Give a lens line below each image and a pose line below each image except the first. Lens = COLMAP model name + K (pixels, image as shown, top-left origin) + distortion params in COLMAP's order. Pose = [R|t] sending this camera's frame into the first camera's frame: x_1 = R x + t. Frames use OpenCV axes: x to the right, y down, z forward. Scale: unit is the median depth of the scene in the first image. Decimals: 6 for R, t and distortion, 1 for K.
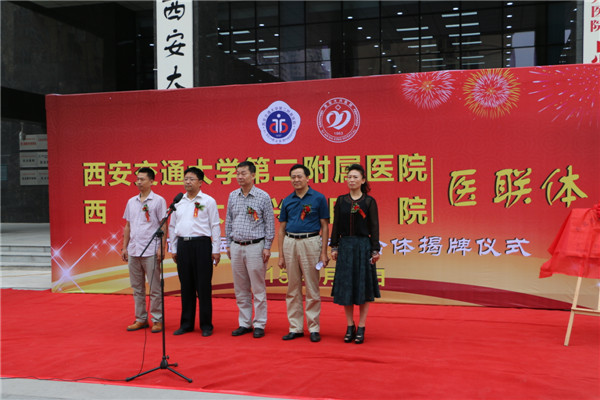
lens RADIAL K [[690.3, 0, 298.0], [0, 690.3, 199.7], [0, 0, 1]] dist [0.026033, 0.000000]
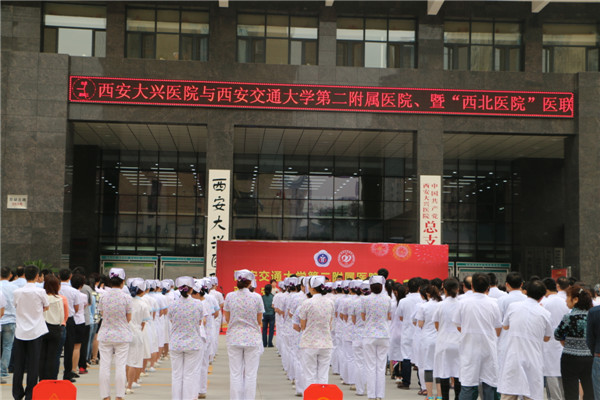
lens RADIAL K [[991.0, 0, 299.6], [0, 991.0, 200.8], [0, 0, 1]] dist [0.036579, 0.000000]
pose [[0.935464, 0.057045, 0.348789, -1.481249], [-0.021422, 0.994225, -0.105151, 0.067845], [-0.352773, 0.090893, 0.931284, -2.546131]]
